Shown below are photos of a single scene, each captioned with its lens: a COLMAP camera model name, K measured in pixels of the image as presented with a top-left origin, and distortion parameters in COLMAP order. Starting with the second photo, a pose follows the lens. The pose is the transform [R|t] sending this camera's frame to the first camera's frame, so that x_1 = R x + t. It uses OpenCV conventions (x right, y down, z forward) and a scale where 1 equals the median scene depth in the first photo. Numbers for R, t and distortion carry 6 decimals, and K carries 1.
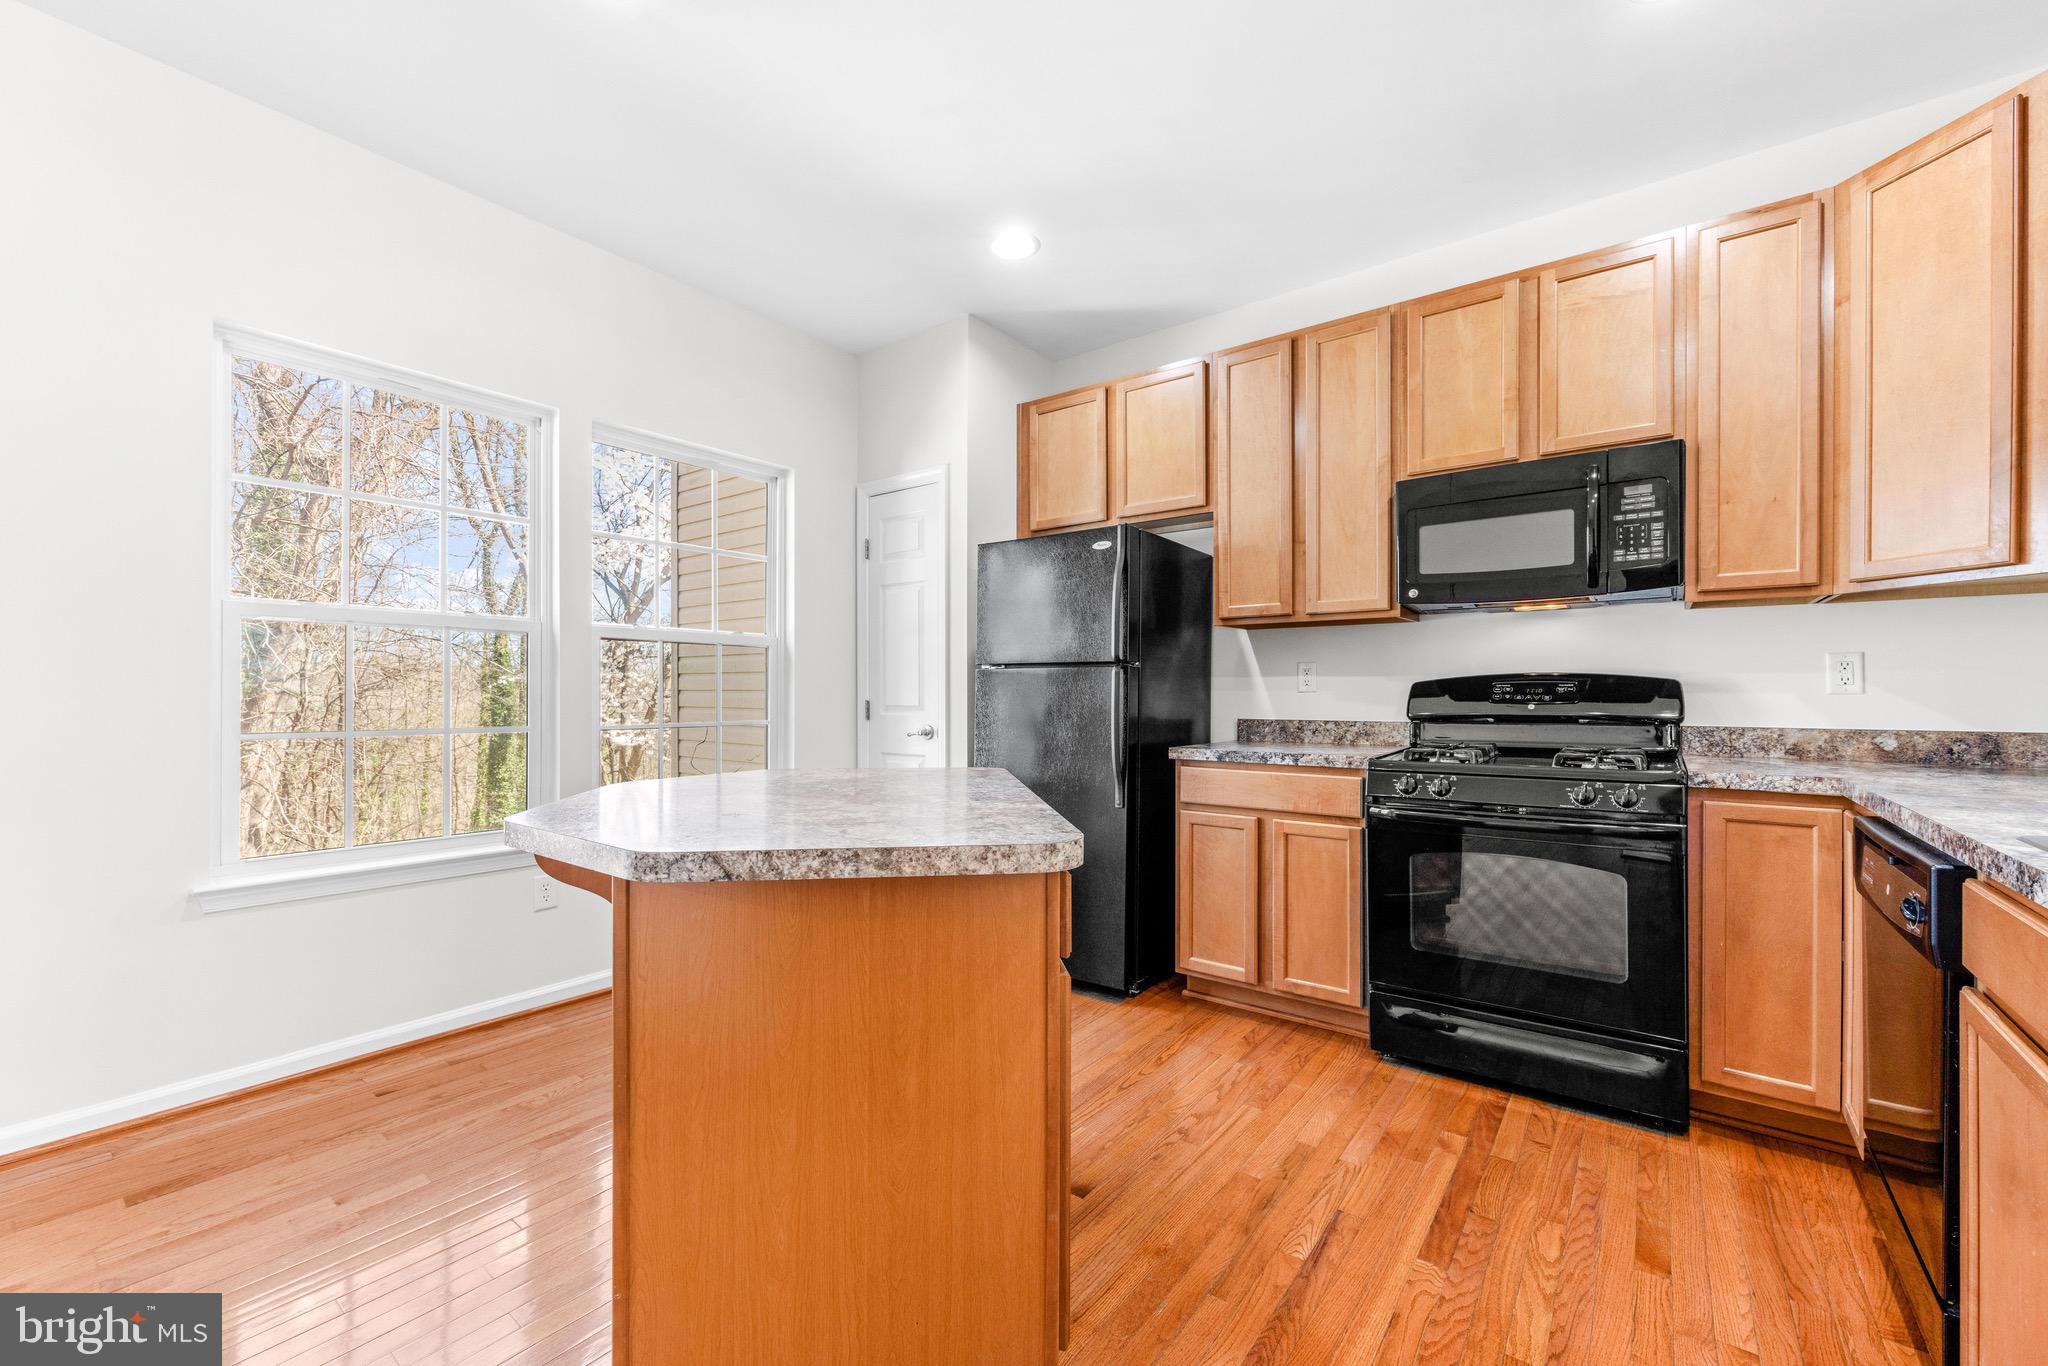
lens RADIAL K [[821.6, 0, 1027.2], [0, 821.6, 693.7], [0, 0, 1]] dist [-0.002015, 0.000095]
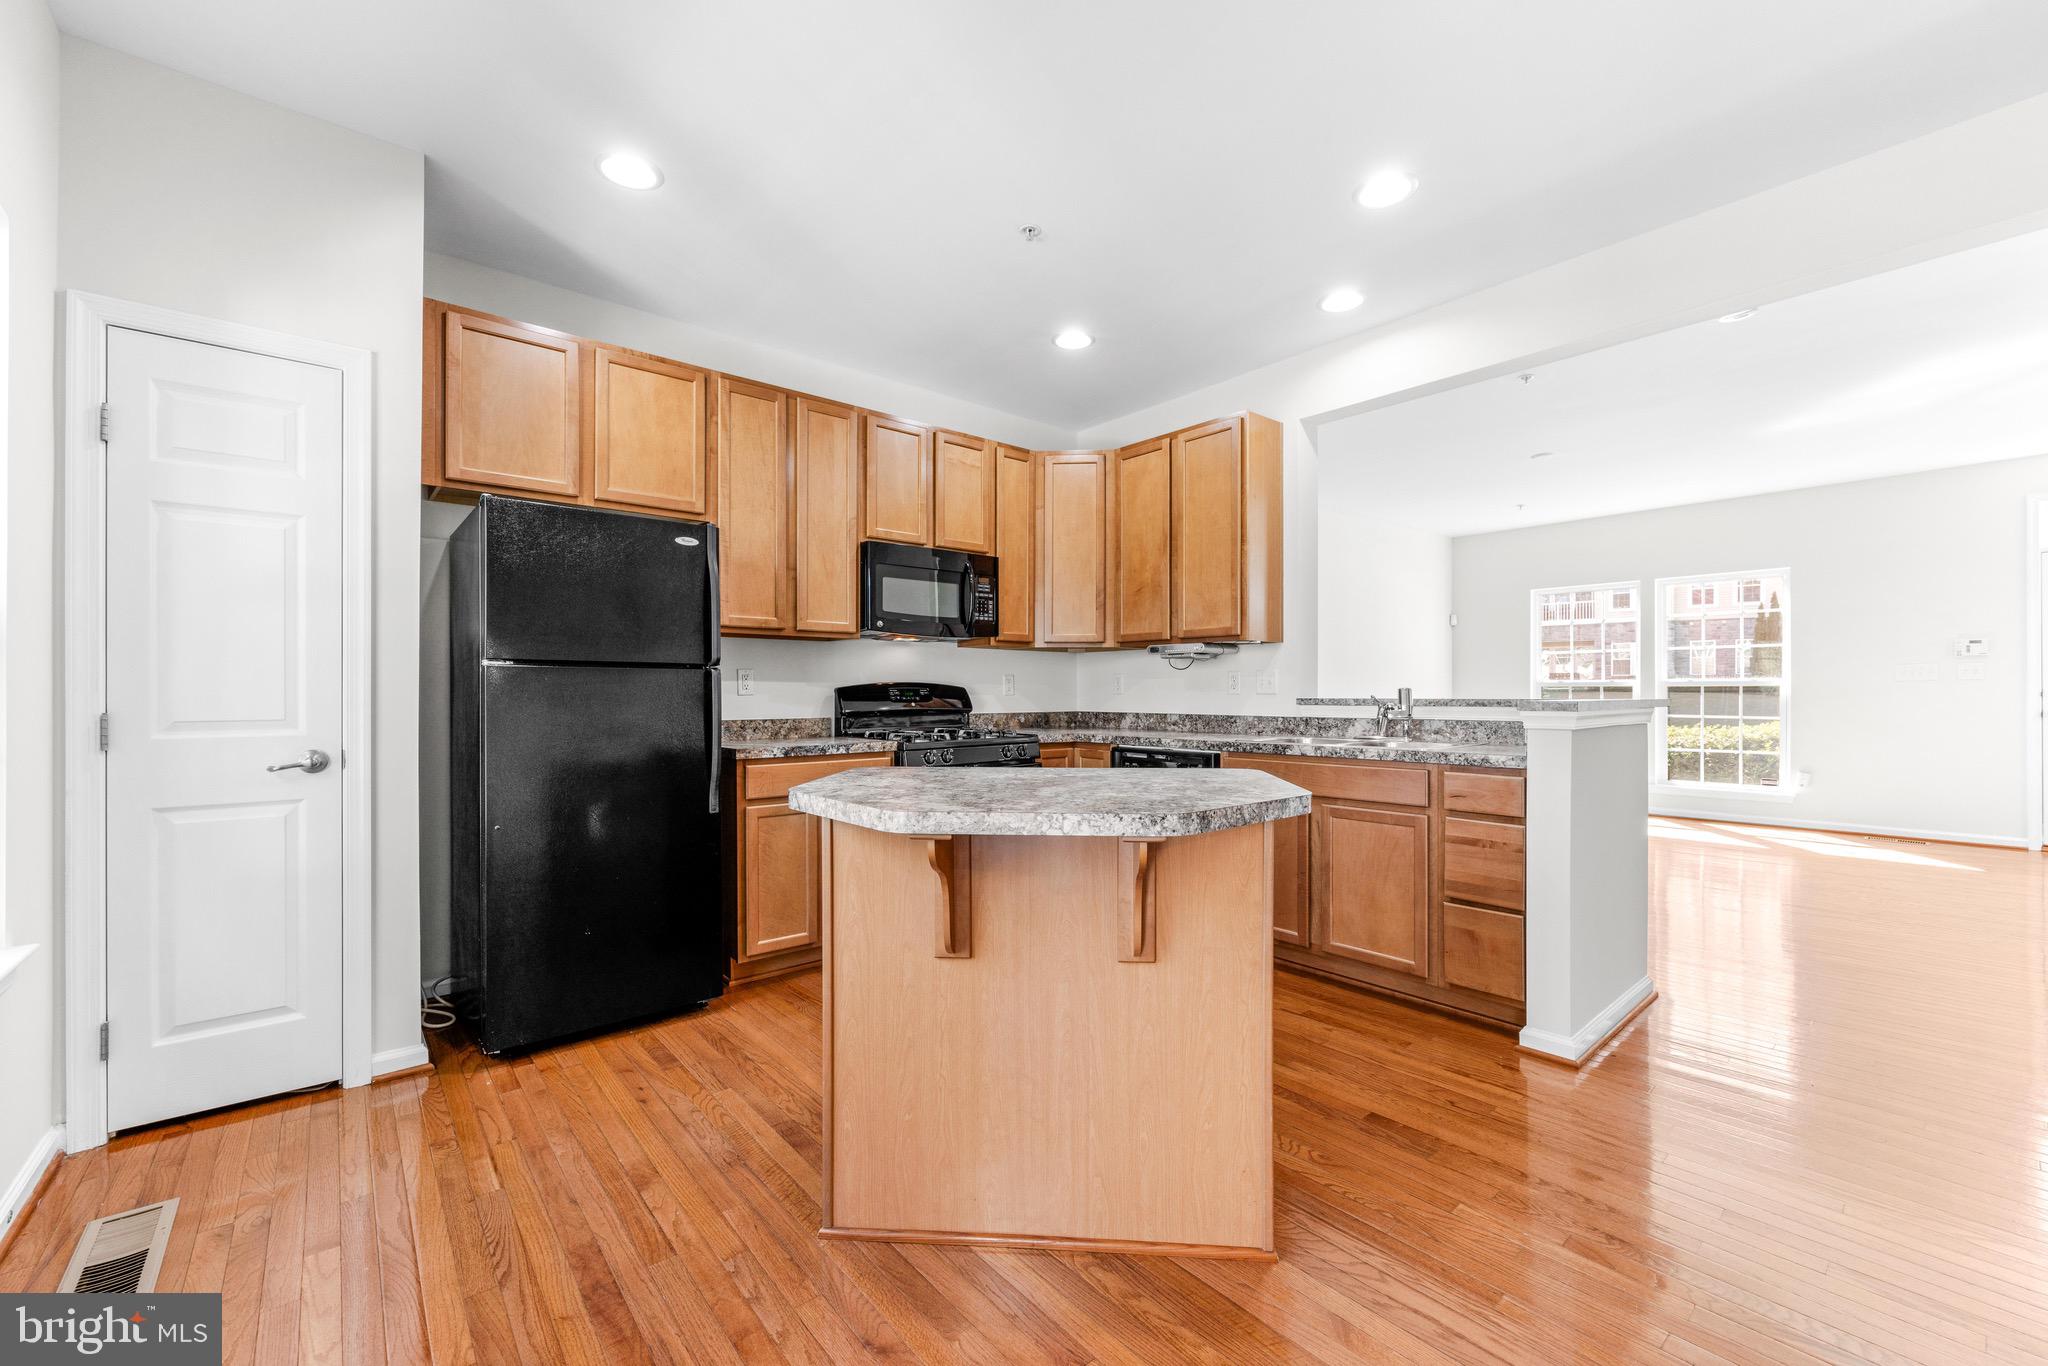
lens RADIAL K [[821.6, 0, 1027.2], [0, 821.6, 693.7], [0, 0, 1]] dist [-0.002015, 0.000095]
pose [[0.210616, -0.001235, 0.977568, -0.890611], [0.003738, 0.999993, 0.000458, -0.004016], [-0.977562, 0.003557, 0.210619, 0.491914]]
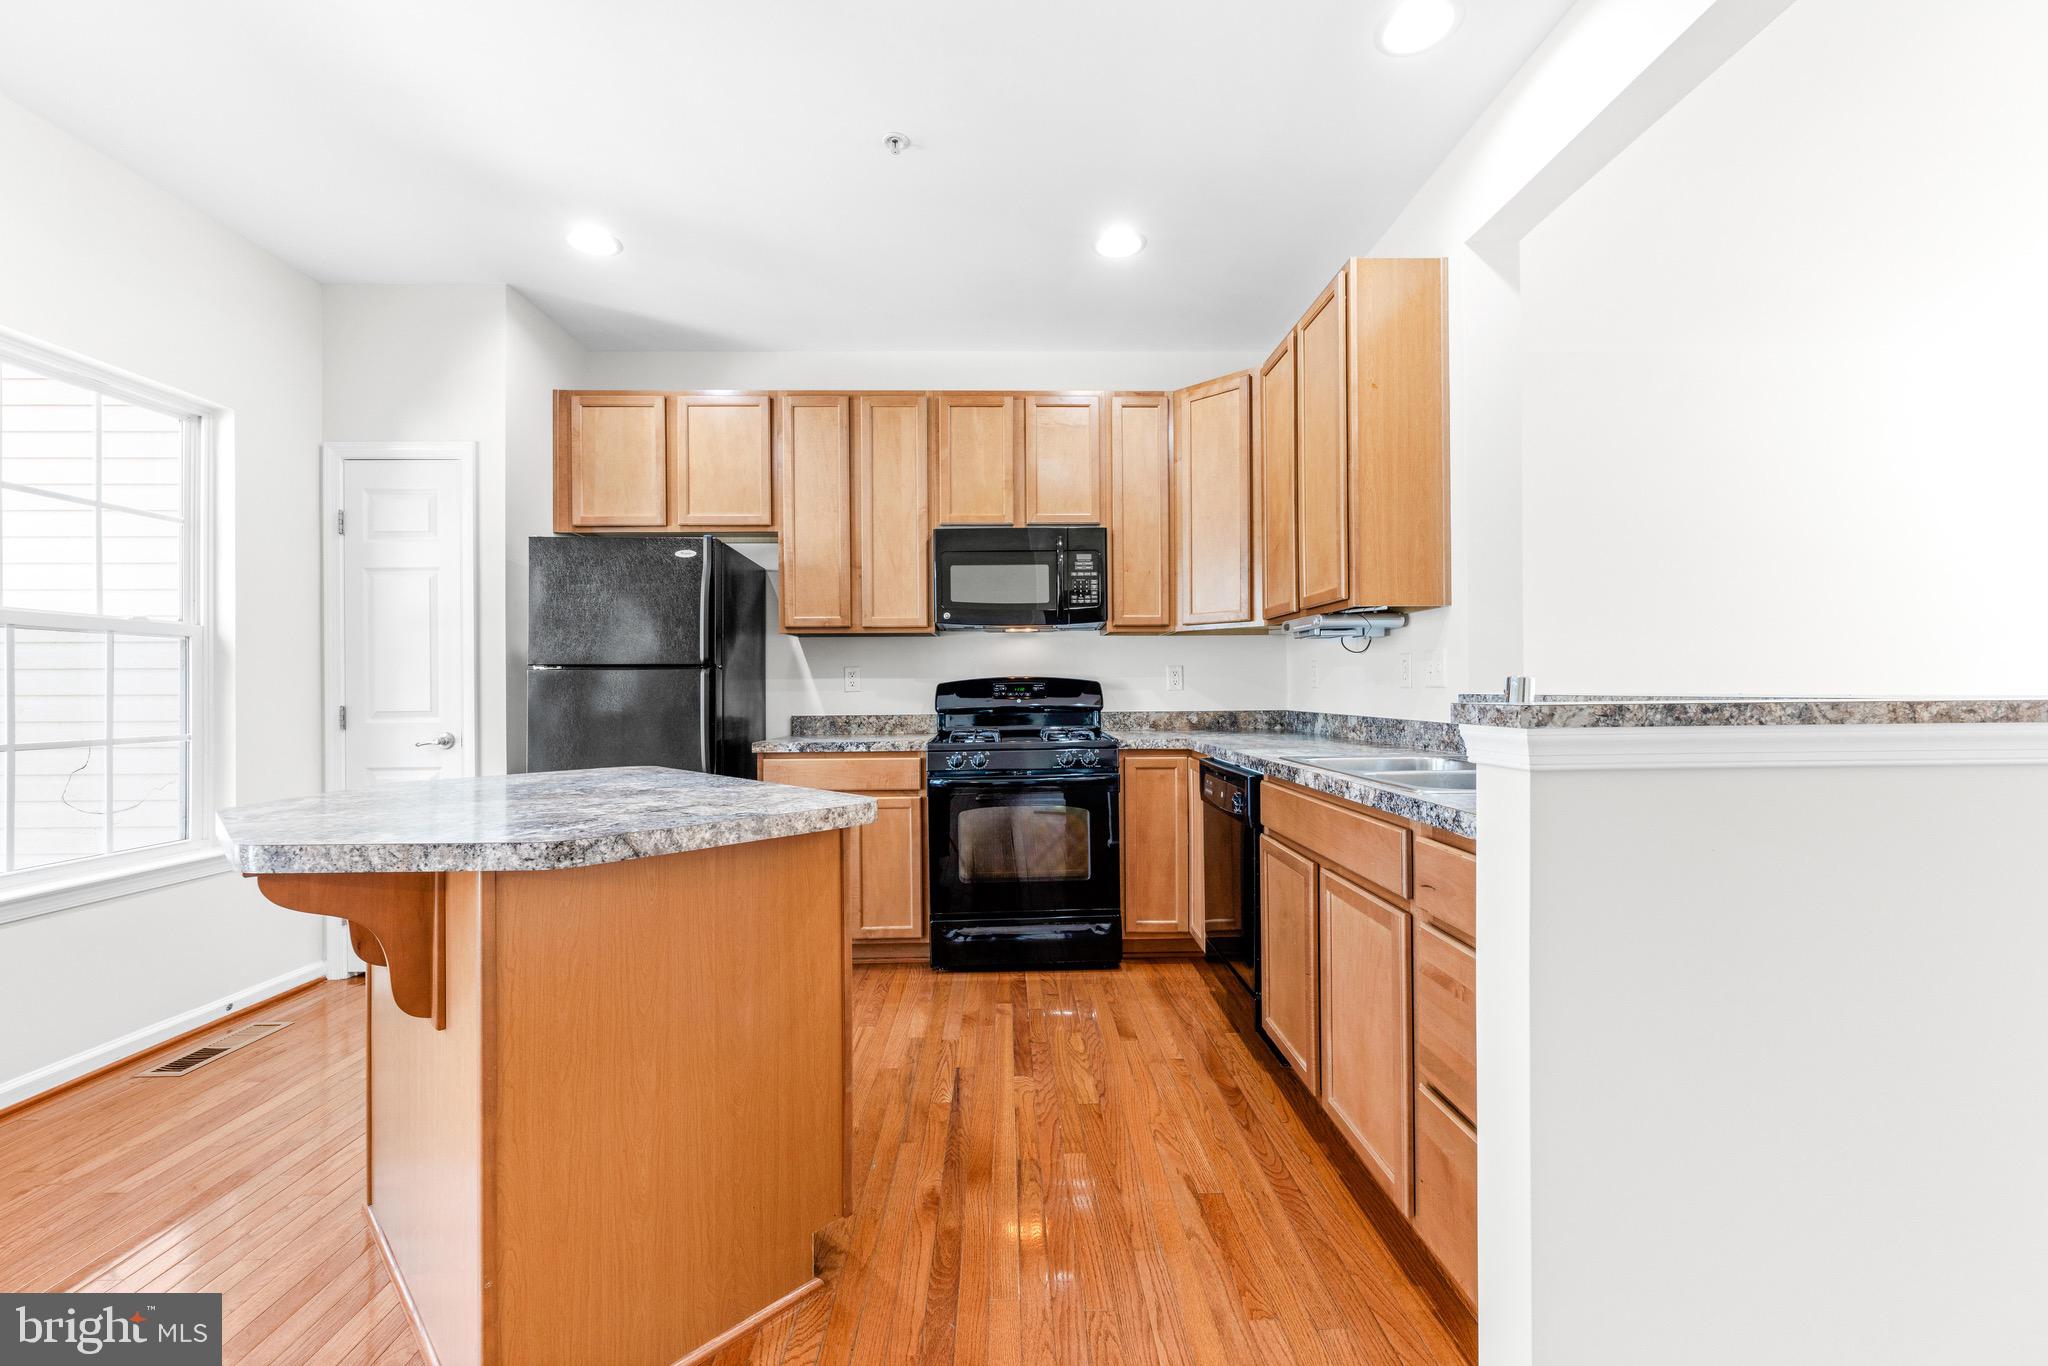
lens RADIAL K [[817.7, 0, 1023.1], [0, 817.7, 686.7], [0, 0, 1]] dist [-0.002328, 0.000271]
pose [[0.778481, -0.003904, 0.627656, -0.271628], [0.009192, 0.999944, -0.005181, -0.000982], [-0.627601, 0.009802, 0.778473, -0.098264]]
